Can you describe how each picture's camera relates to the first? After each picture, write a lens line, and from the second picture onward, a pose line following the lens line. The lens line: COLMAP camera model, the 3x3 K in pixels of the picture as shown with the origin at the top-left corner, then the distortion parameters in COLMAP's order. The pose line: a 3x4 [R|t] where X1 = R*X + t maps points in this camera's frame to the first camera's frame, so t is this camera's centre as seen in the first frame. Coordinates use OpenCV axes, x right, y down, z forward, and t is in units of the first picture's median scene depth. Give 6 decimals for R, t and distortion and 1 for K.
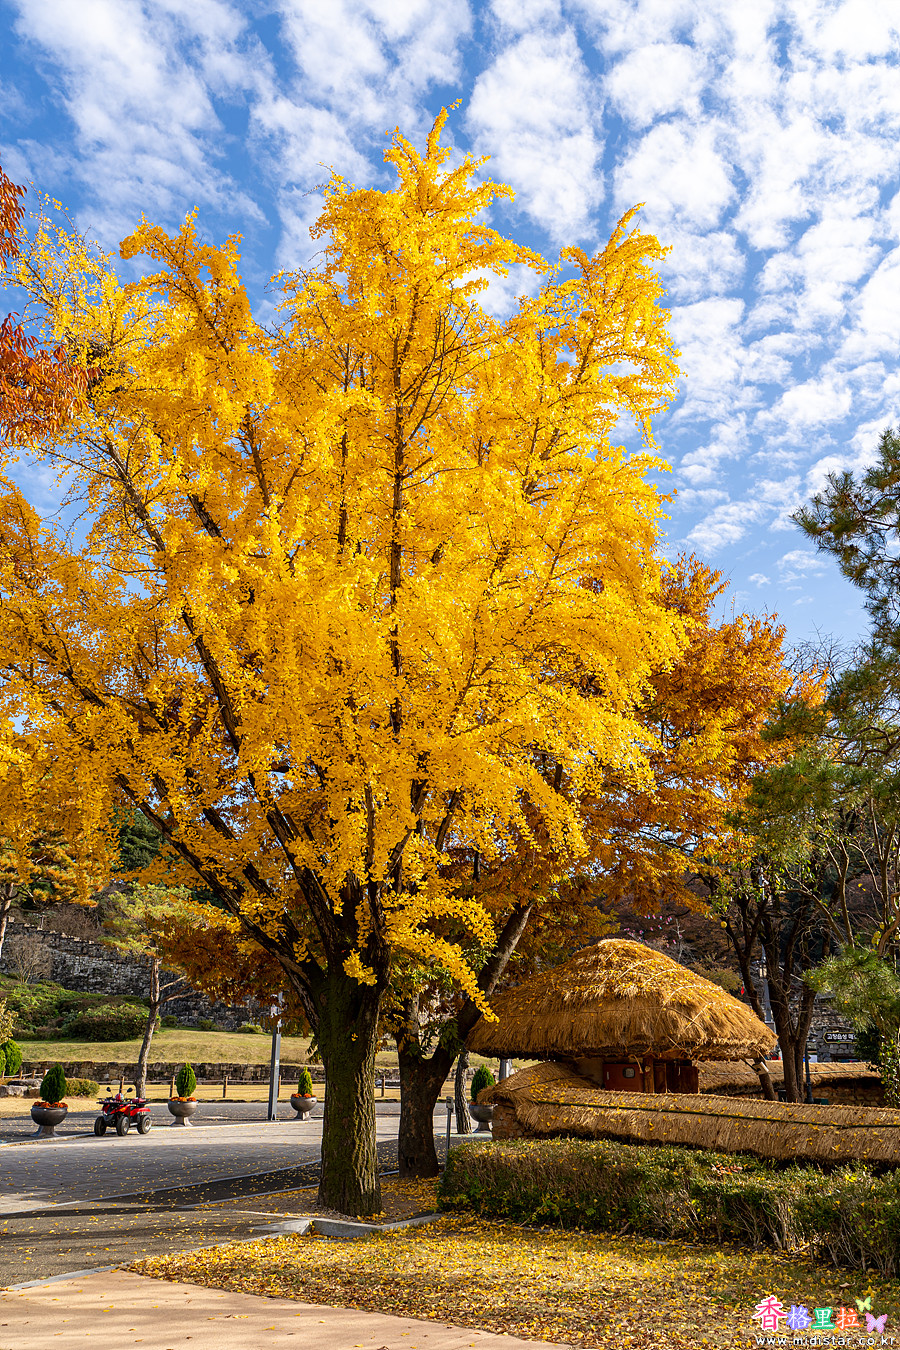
lens RADIAL K [[1149.5, 0, 451.1], [0, 1149.5, 673.0], [0, 0, 1]] dist [0.009884, 0.001385]
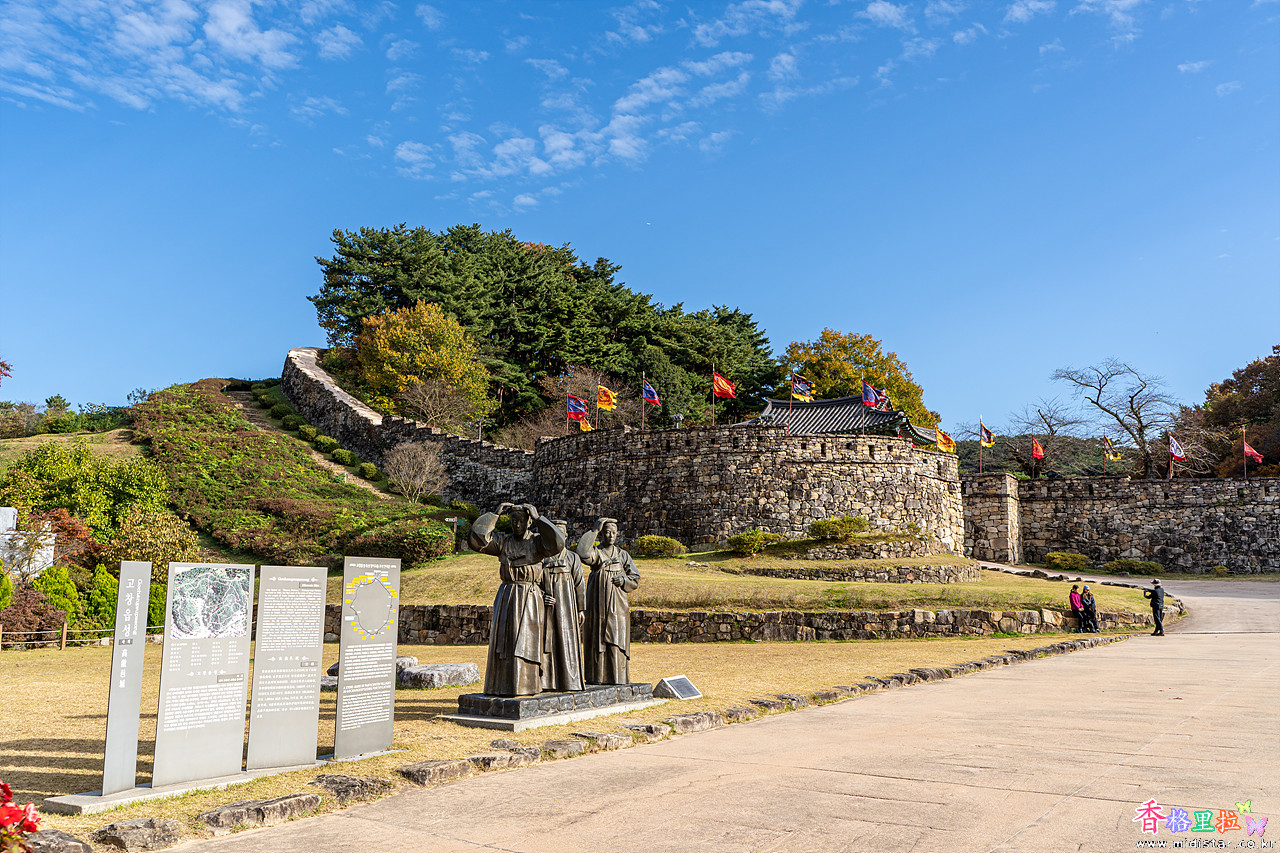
lens RADIAL K [[1089.9, 0, 634.5], [0, 1089.9, 425.0], [0, 0, 1]] dist [0.009884, 0.001385]
pose [[0.878736, -0.086225, -0.469455, 0.104043], [0.161659, 0.979183, 0.122751, 0.173598], [0.449098, -0.183757, 0.874382, 0.508677]]
